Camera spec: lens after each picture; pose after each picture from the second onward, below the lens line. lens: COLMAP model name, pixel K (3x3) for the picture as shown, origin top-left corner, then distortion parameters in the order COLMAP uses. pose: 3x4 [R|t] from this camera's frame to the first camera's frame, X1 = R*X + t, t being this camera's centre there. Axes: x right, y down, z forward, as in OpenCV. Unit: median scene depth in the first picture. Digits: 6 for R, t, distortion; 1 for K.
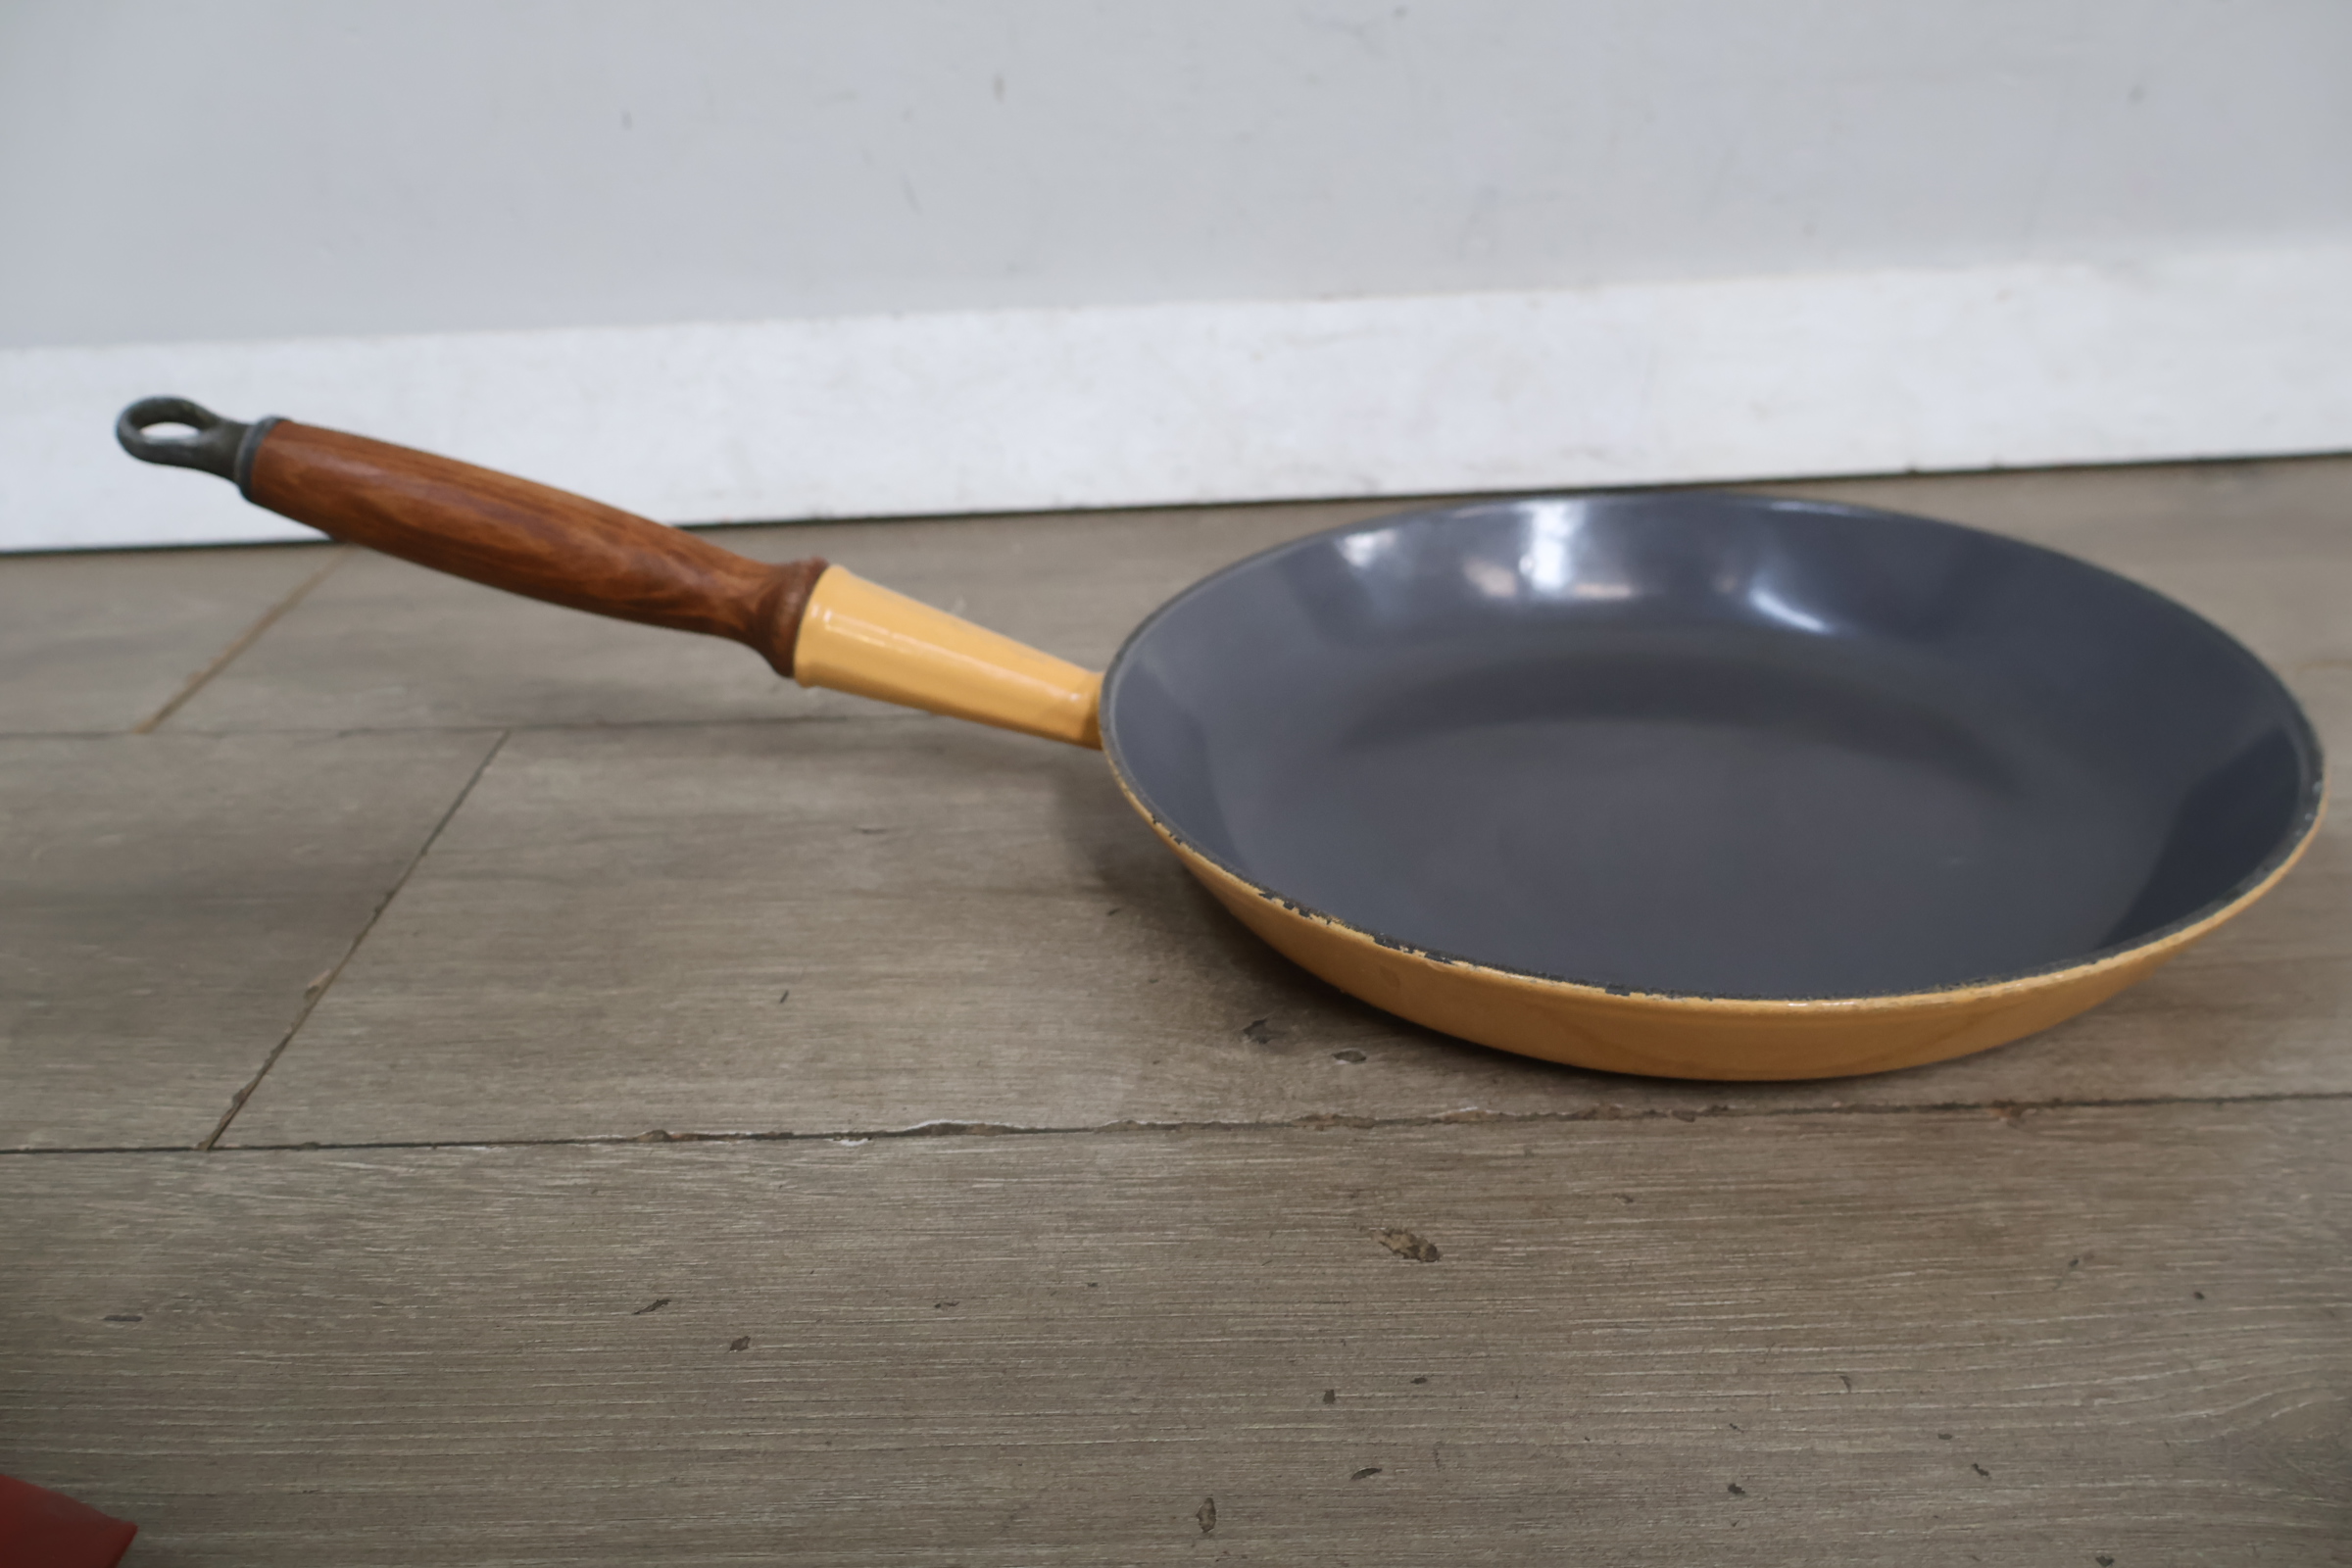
lens RADIAL K [[2034.0, 0, 1182.0], [0, 2034.0, 776.9], [0, 0, 1]] dist [0.007821, 0.014488]
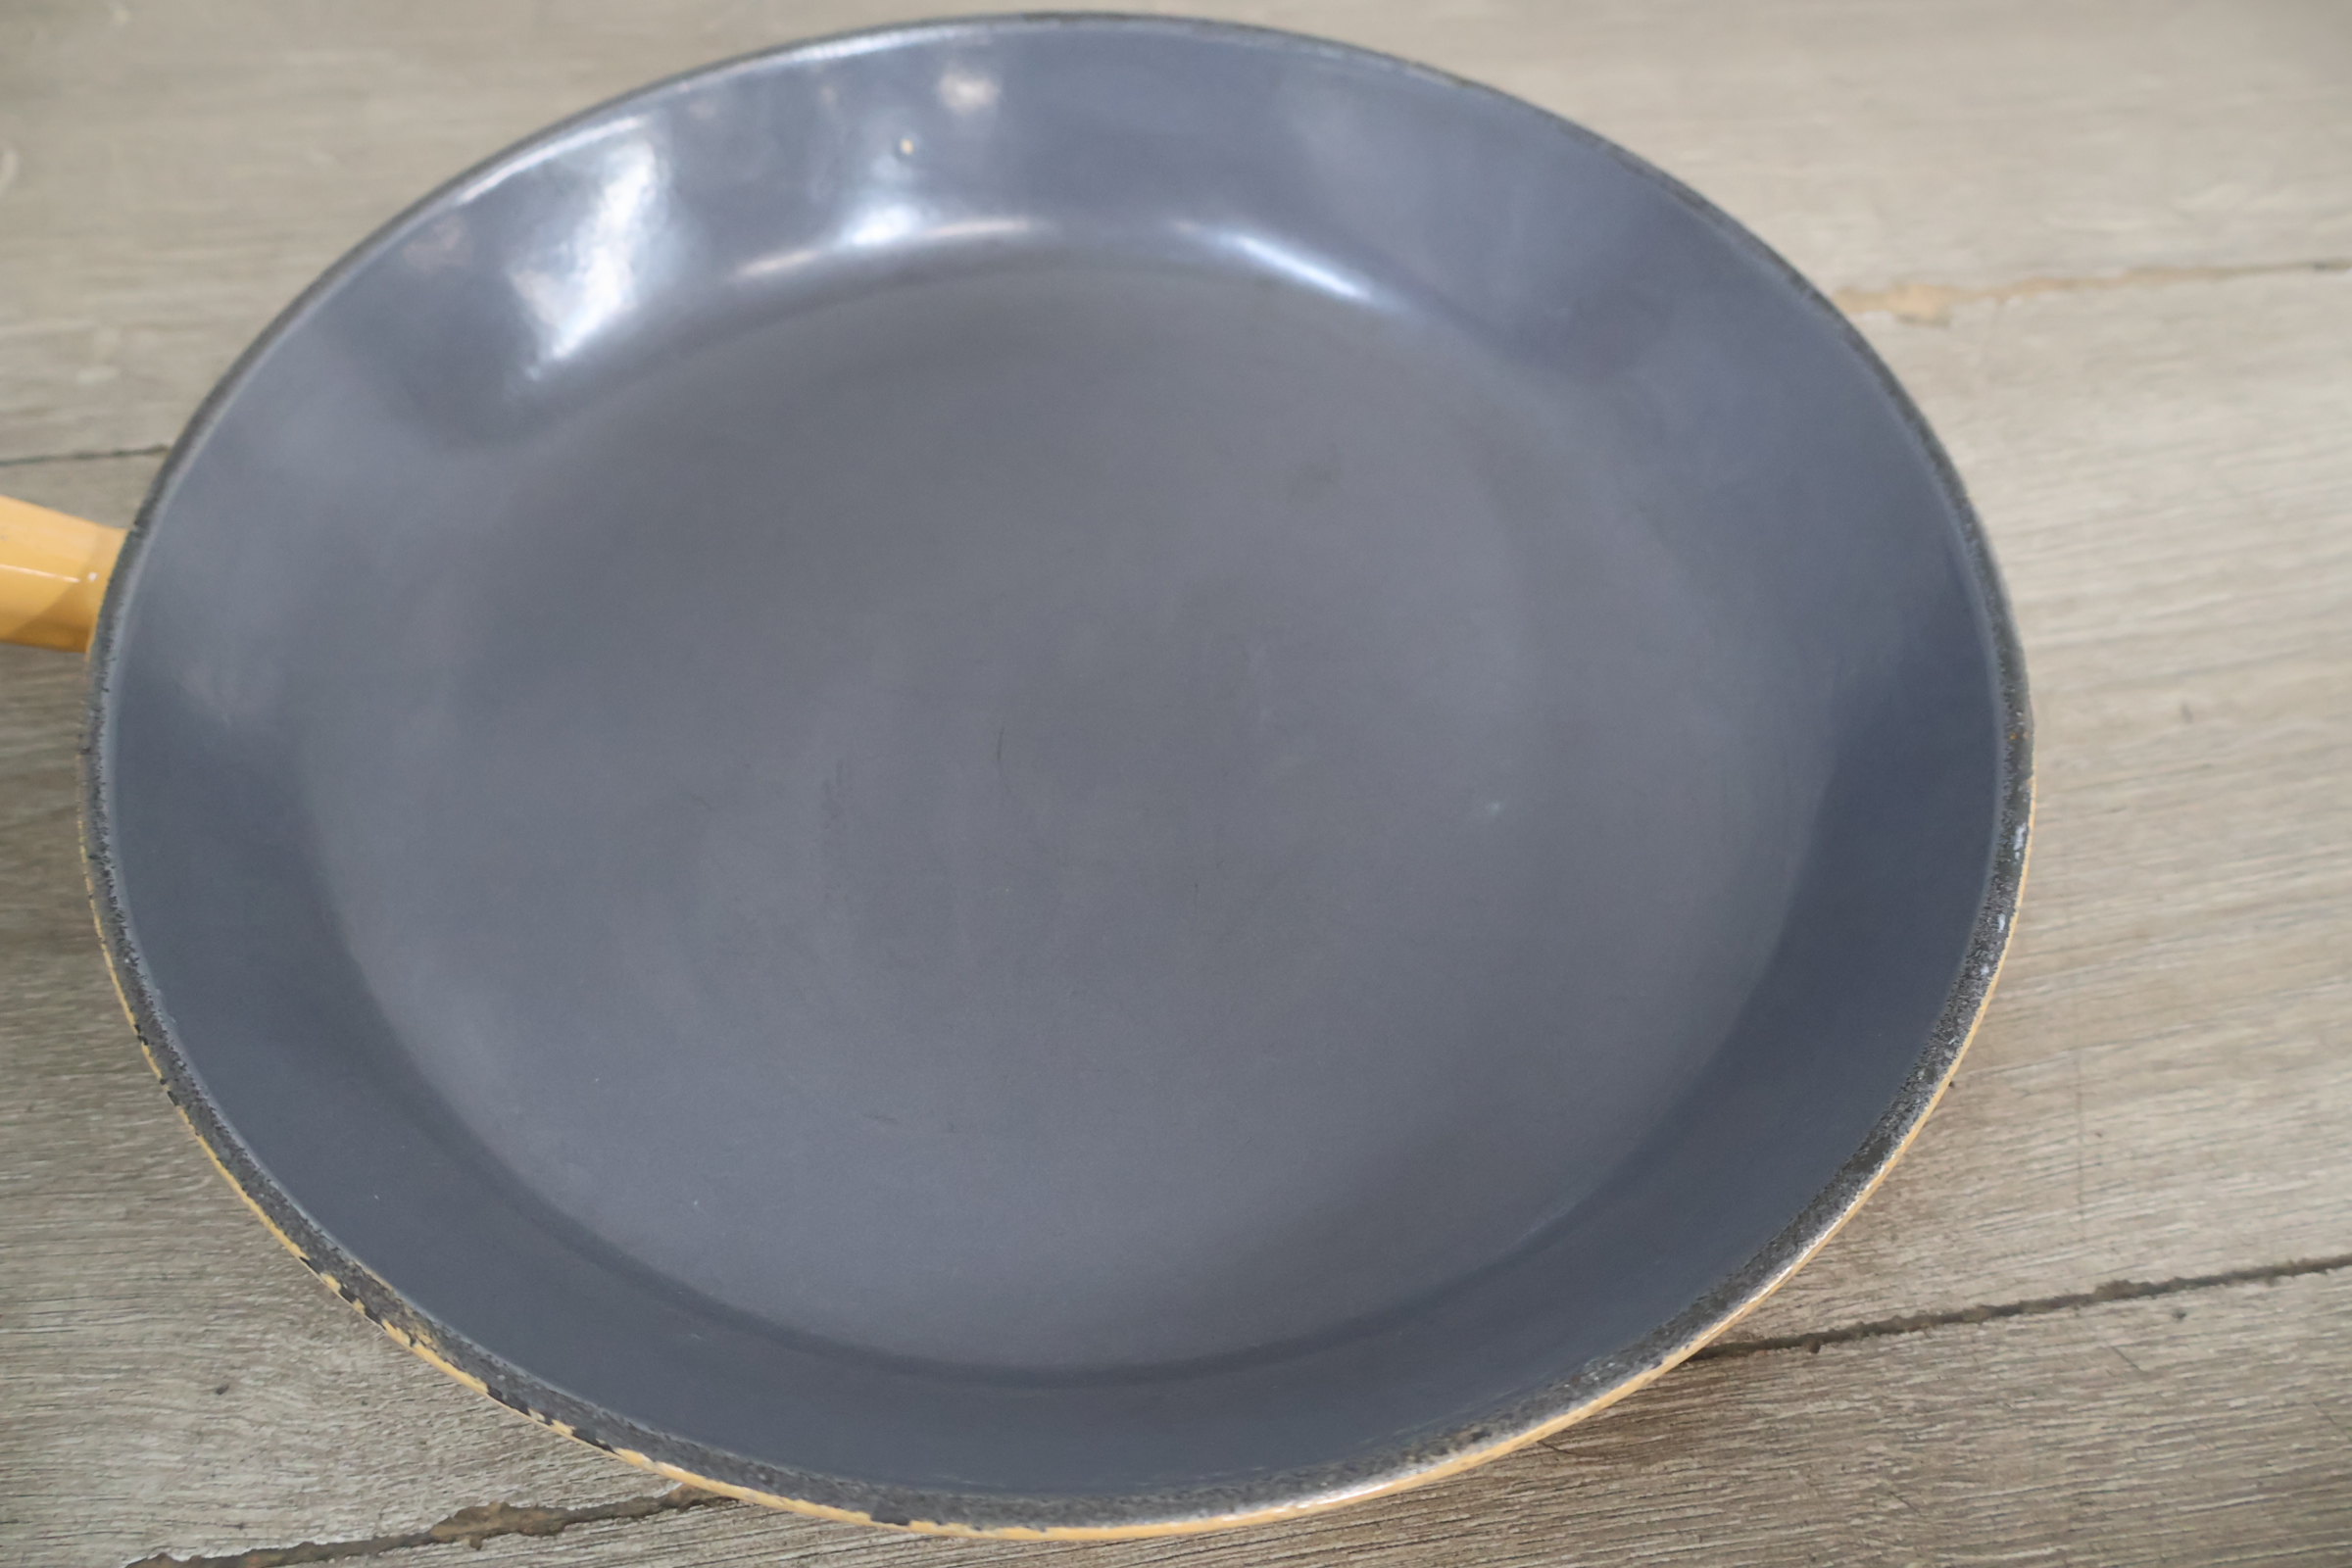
lens RADIAL K [[2034.0, 0, 1182.0], [0, 2034.0, 776.9], [0, 0, 1]] dist [0.007821, 0.014488]
pose [[0.983269, -0.092754, 0.156774, 0.211799], [0.011936, 0.891609, 0.452648, -0.330698], [-0.181766, -0.443204, 0.877799, 0.528928]]
